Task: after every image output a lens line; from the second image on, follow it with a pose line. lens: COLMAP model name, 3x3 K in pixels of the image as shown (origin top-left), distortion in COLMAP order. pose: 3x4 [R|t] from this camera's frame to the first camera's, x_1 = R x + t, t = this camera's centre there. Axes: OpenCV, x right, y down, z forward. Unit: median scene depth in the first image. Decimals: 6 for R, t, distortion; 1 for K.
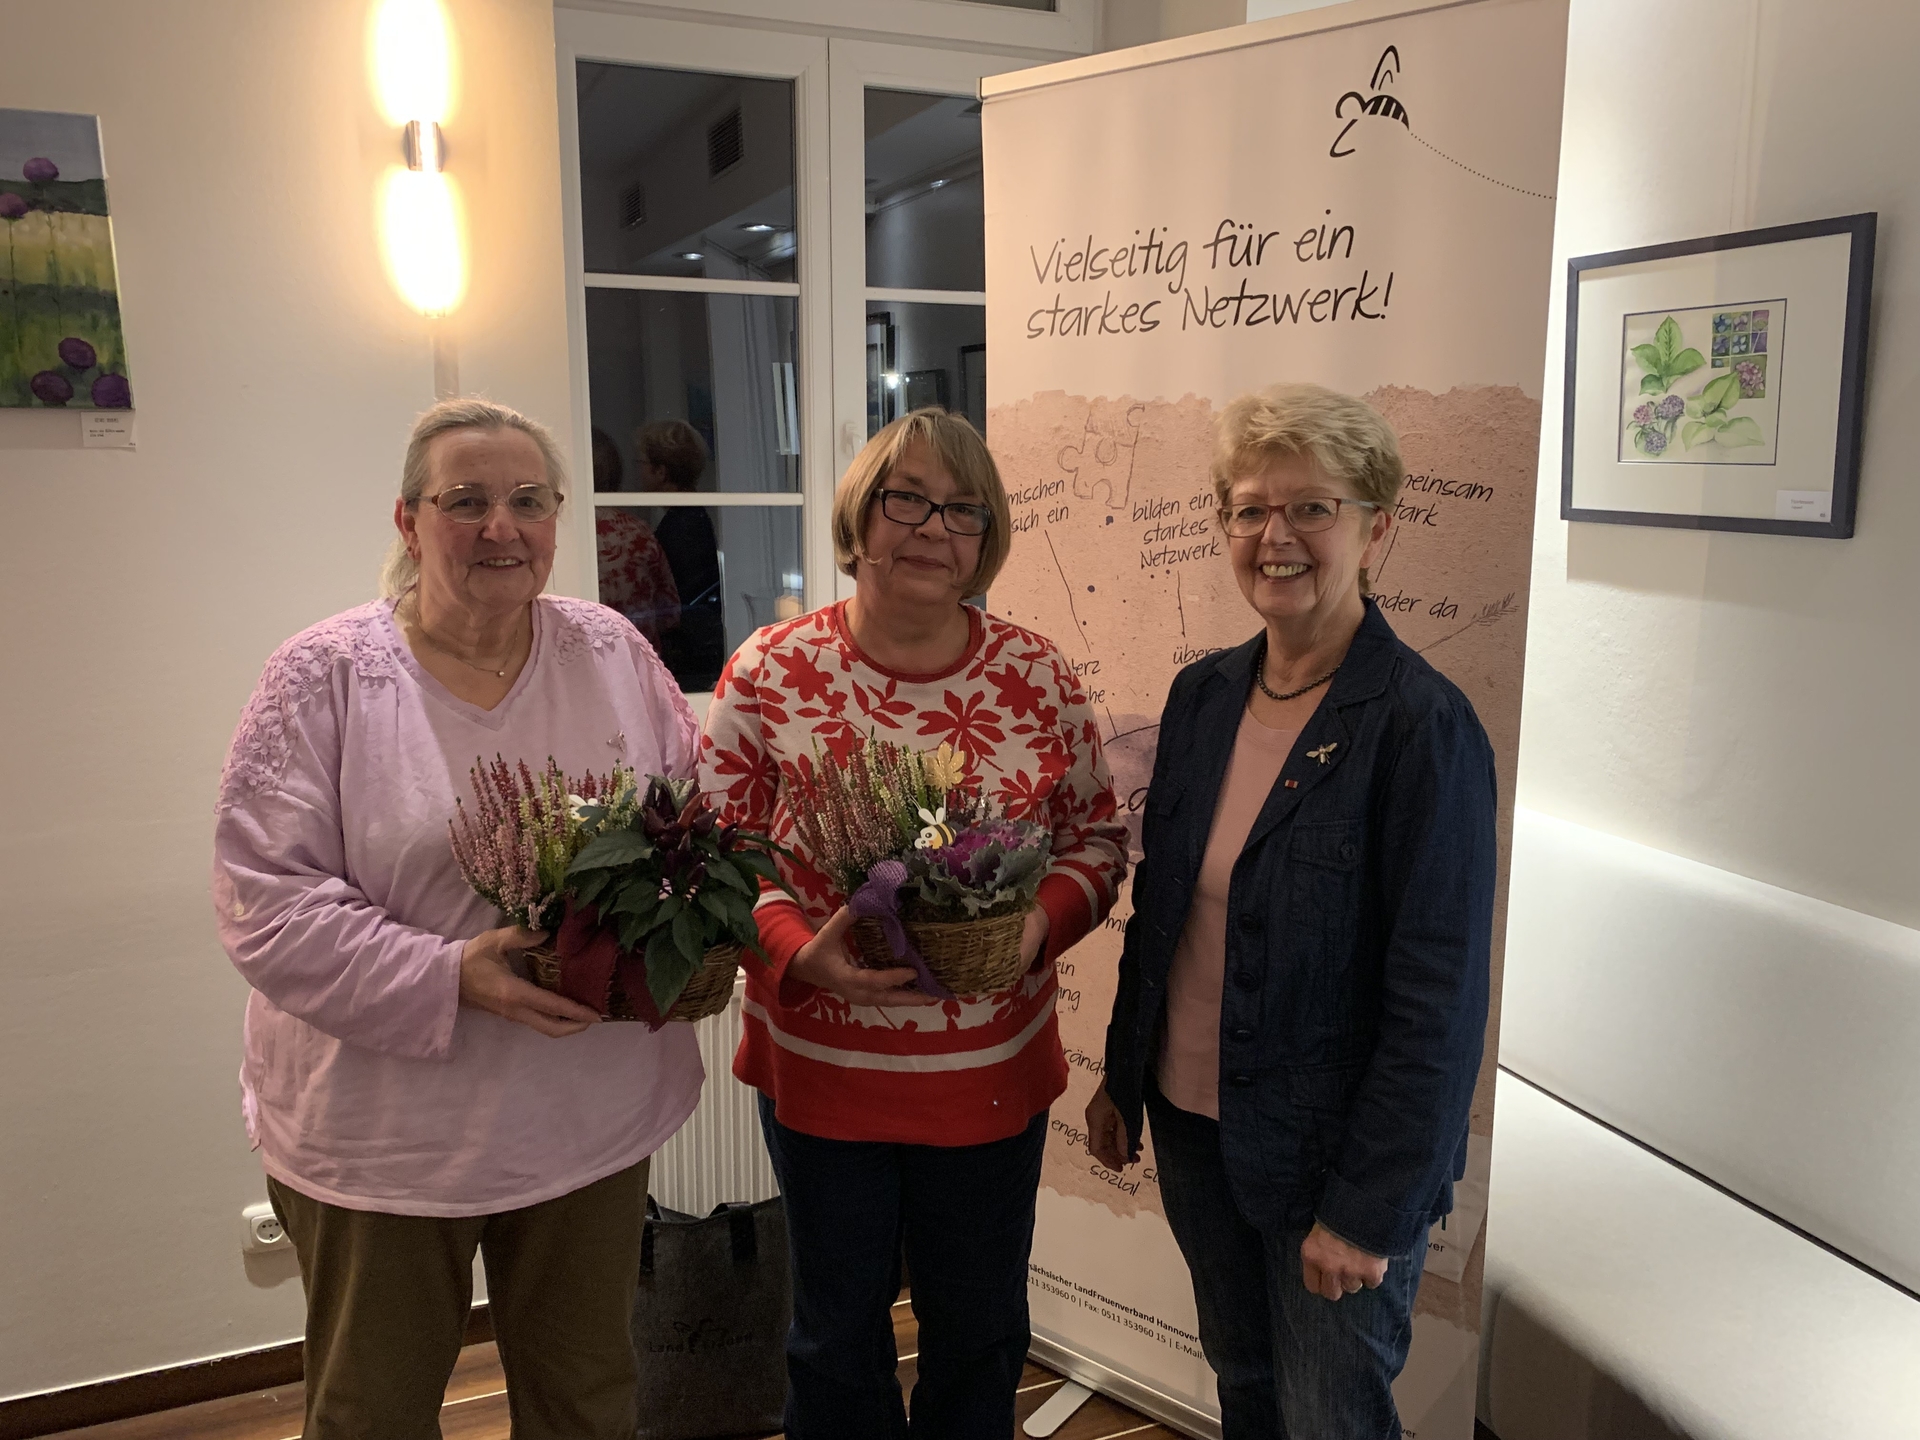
lens RADIAL K [[1483.1, 0, 960.0], [0, 1483.1, 720.0], [0, 0, 1]] dist [0.026045, -0.001085]
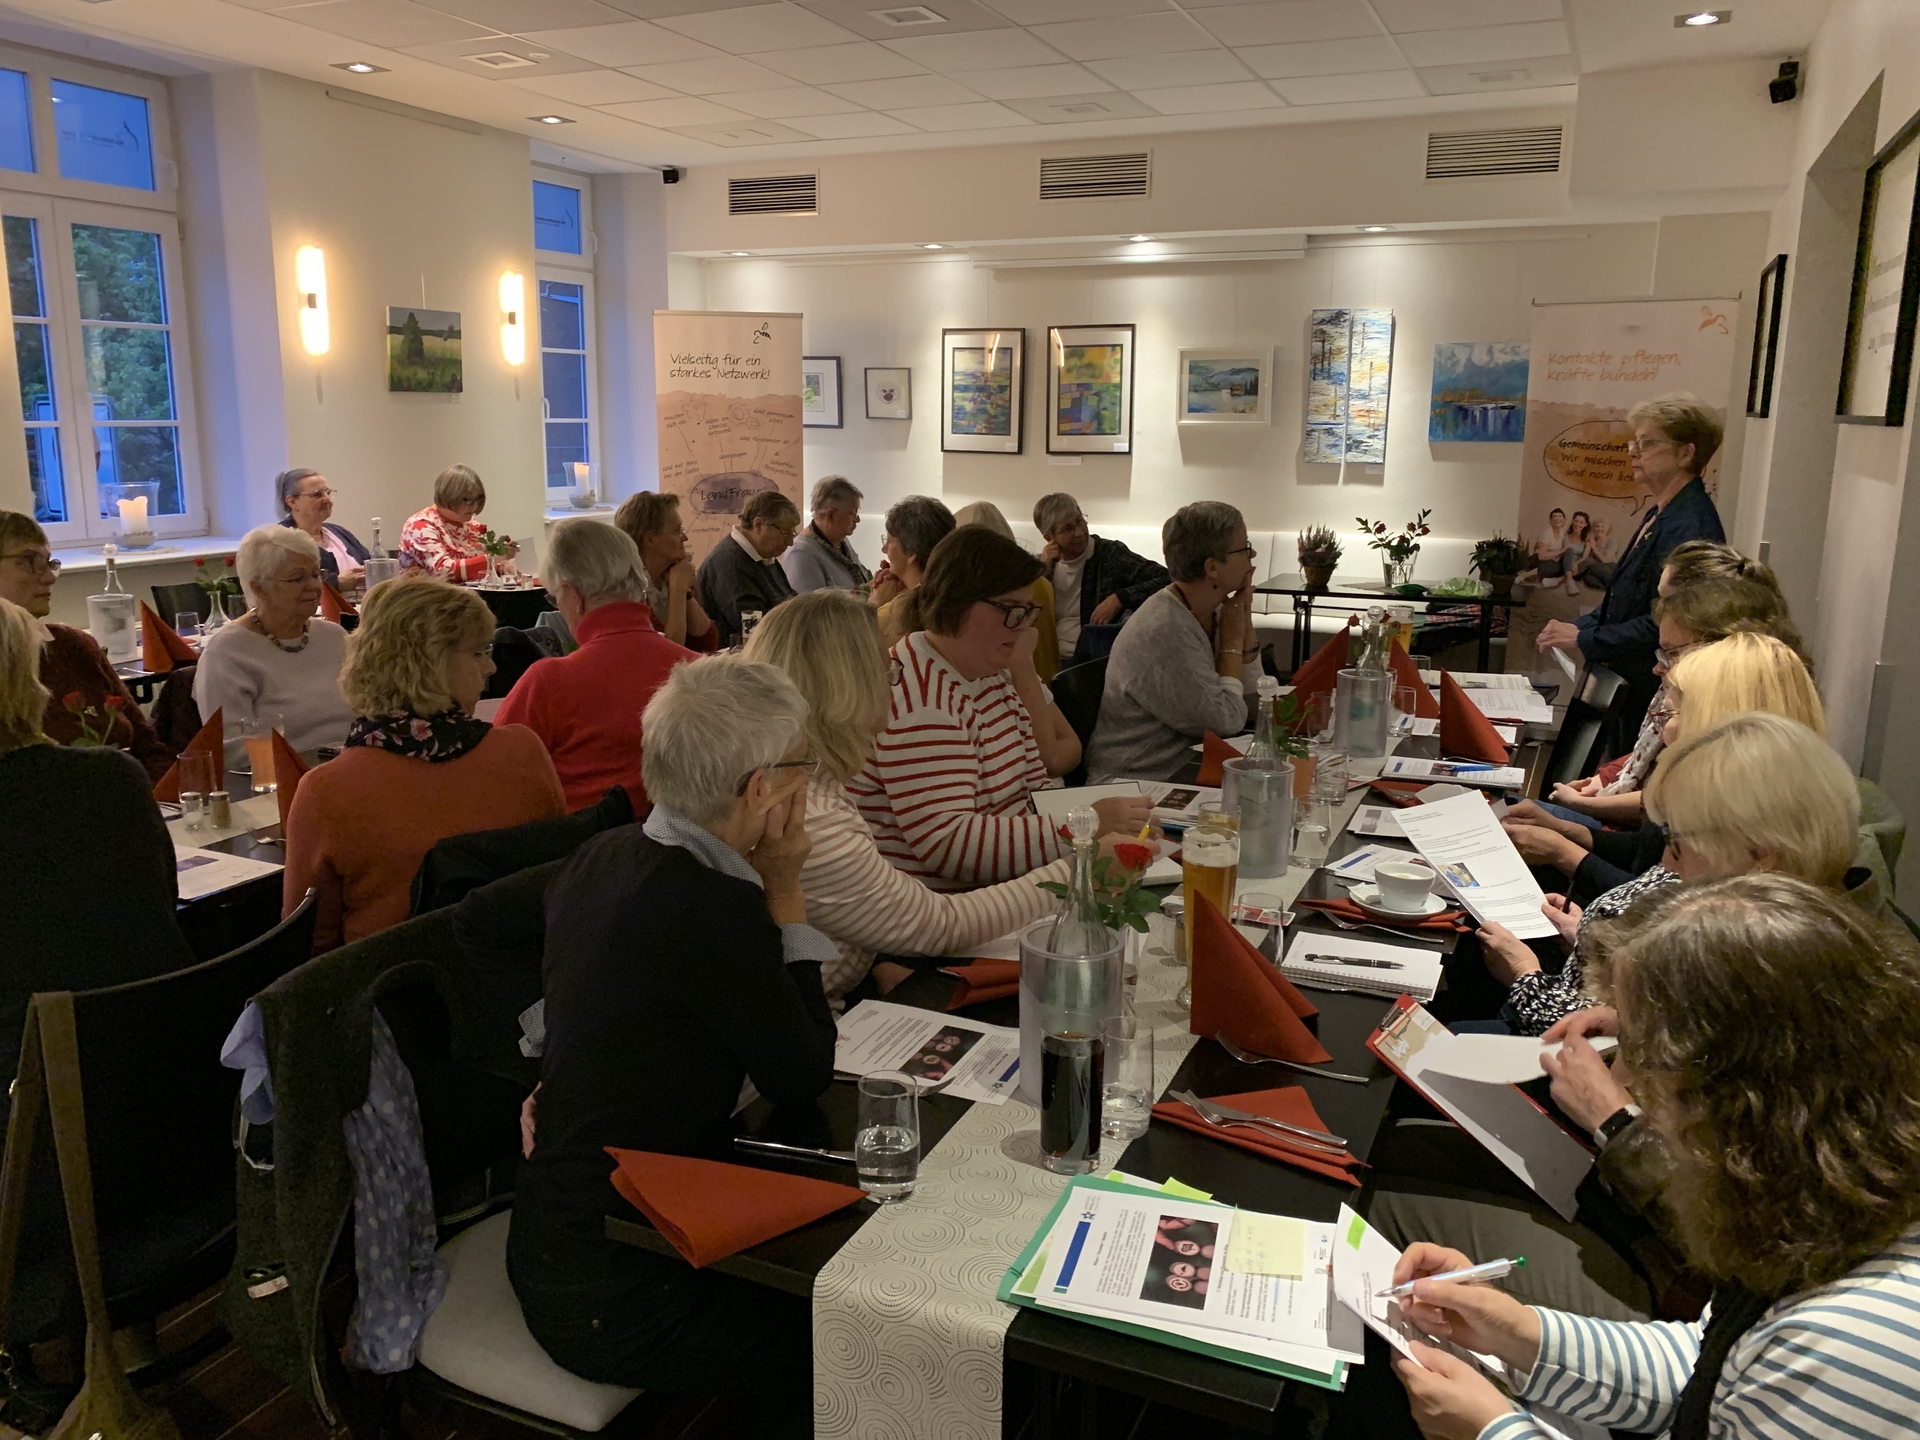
lens RADIAL K [[1483.1, 0, 960.0], [0, 1483.1, 720.0], [0, 0, 1]] dist [0.026045, -0.001085]
pose [[0.725286, -0.133537, 0.675372, -2.243621], [0.108652, 0.990916, 0.079246, 0.423994], [-0.679819, 0.015905, 0.733207, -2.452473]]
